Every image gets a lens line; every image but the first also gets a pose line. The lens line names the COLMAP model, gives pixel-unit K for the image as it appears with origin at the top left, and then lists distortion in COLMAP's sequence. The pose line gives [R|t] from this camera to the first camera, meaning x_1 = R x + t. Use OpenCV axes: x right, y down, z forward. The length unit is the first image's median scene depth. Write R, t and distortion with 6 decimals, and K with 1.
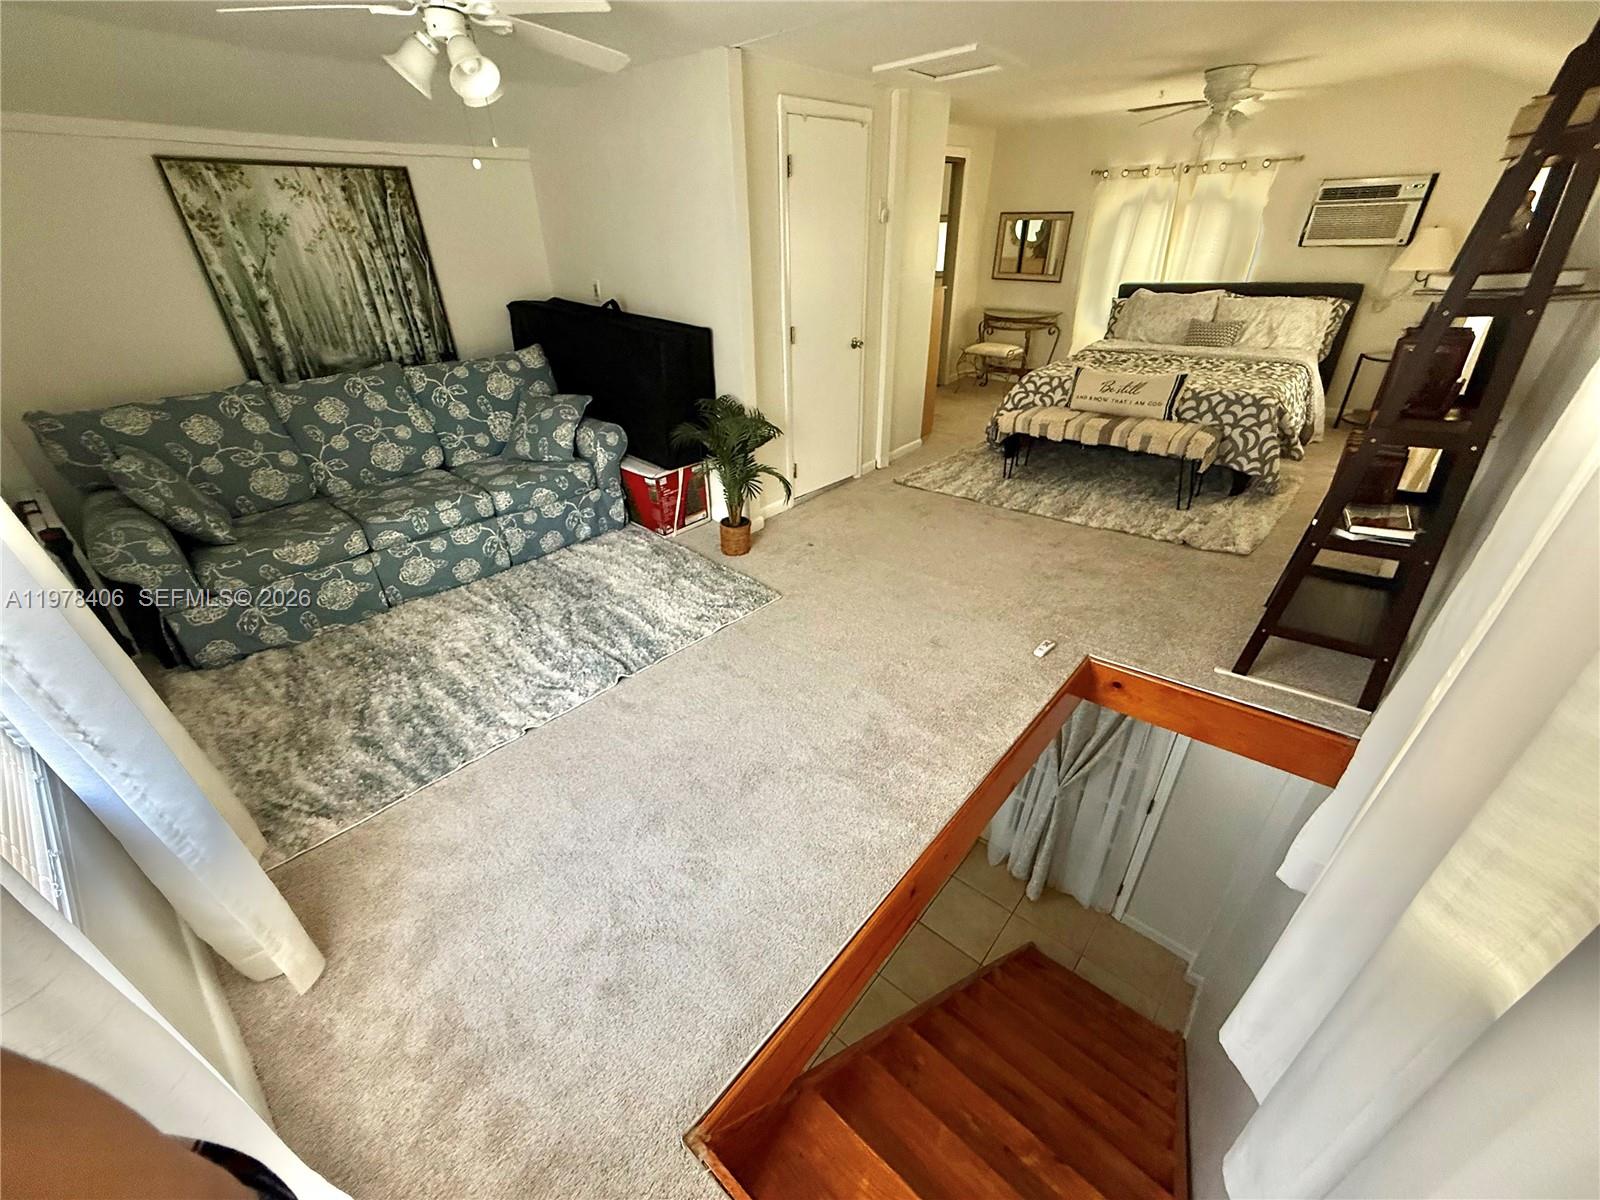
lens RADIAL K [[645.9, 0, 800.0], [0, 645.9, 600.0], [0, 0, 1]] dist [0.002179, -0.000210]
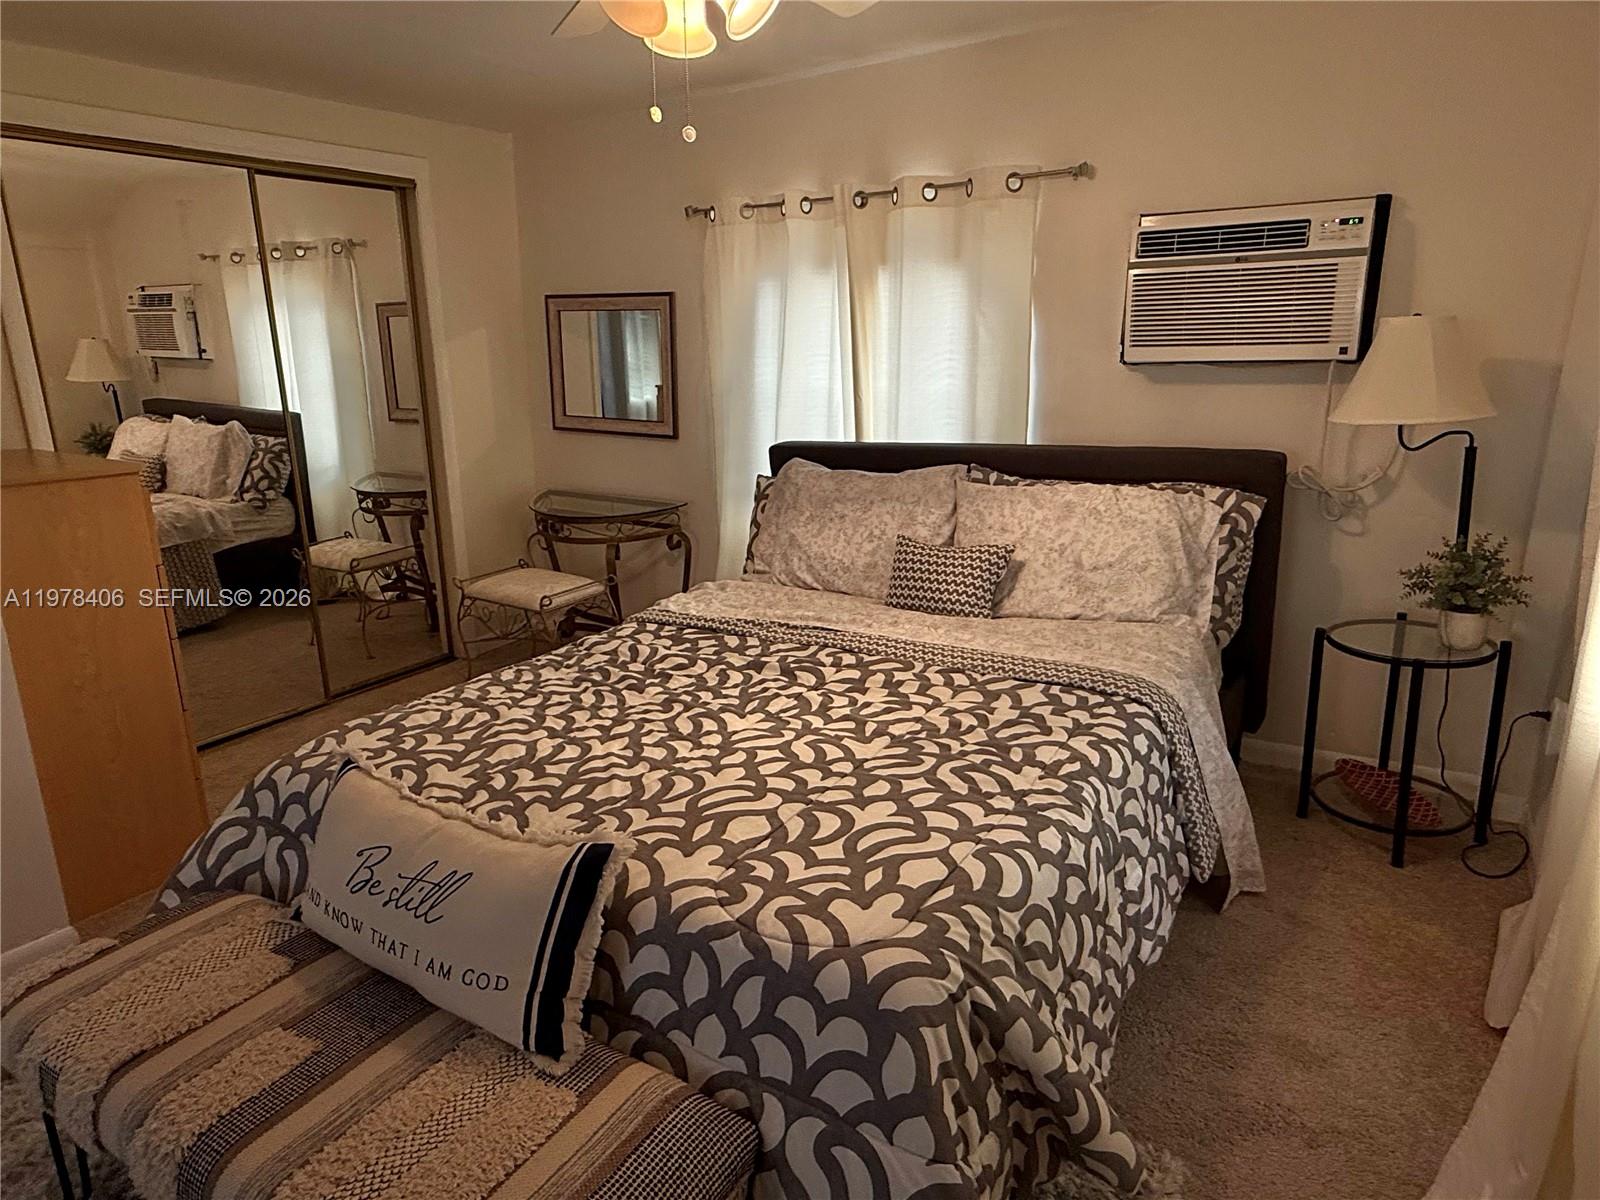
lens RADIAL K [[971.8, 0, 800.0], [0, 971.8, 600.0], [0, 0, 1]] dist [-0.003150, 0.000797]
pose [[0.988774, -0.031307, 0.146104, 0.609813], [0.068990, 0.962992, -0.260550, -0.334111], [-0.132540, 0.267704, 0.954341, 0.624598]]
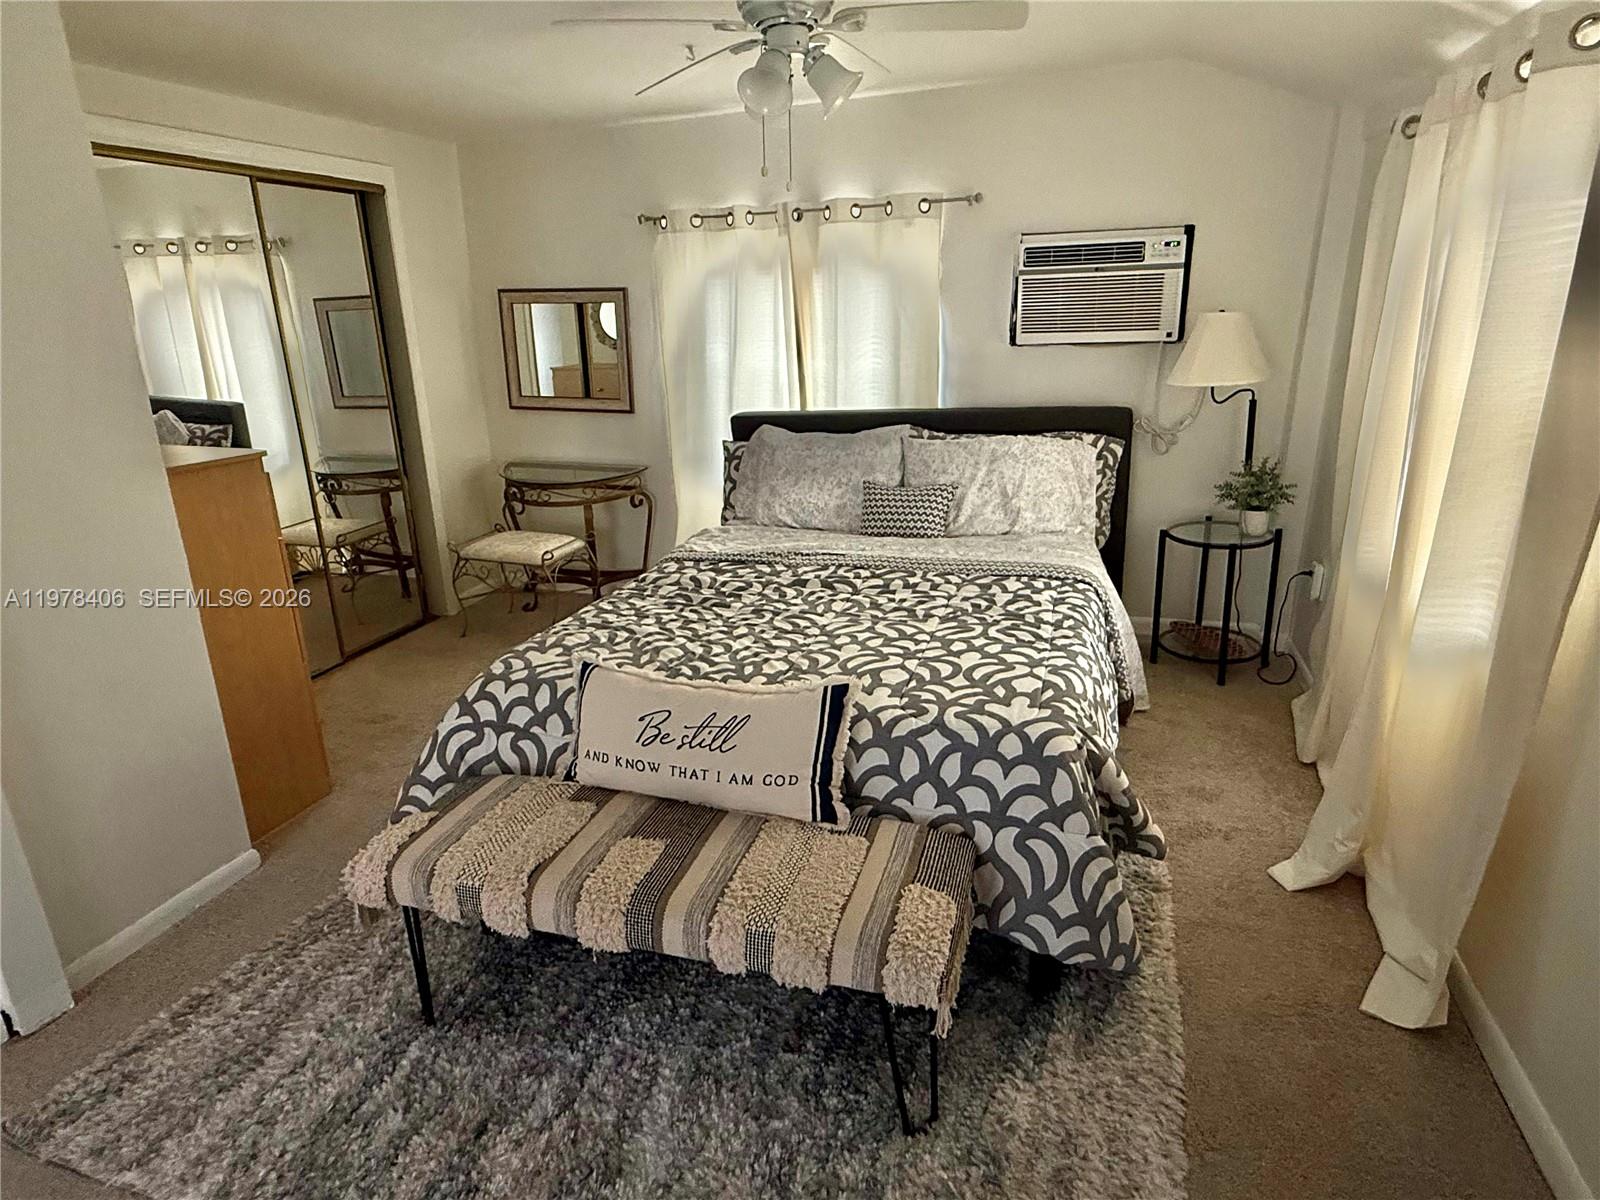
lens RADIAL K [[886.7, 0, 800.0], [0, 886.7, 600.0], [0, 0, 1]] dist [0.000920, -0.001379]
pose [[0.924870, -0.117740, 0.361597, 0.401038], [0.194091, 0.963840, -0.182596, -0.306538], [-0.327022, 0.239060, 0.914279, 0.549790]]
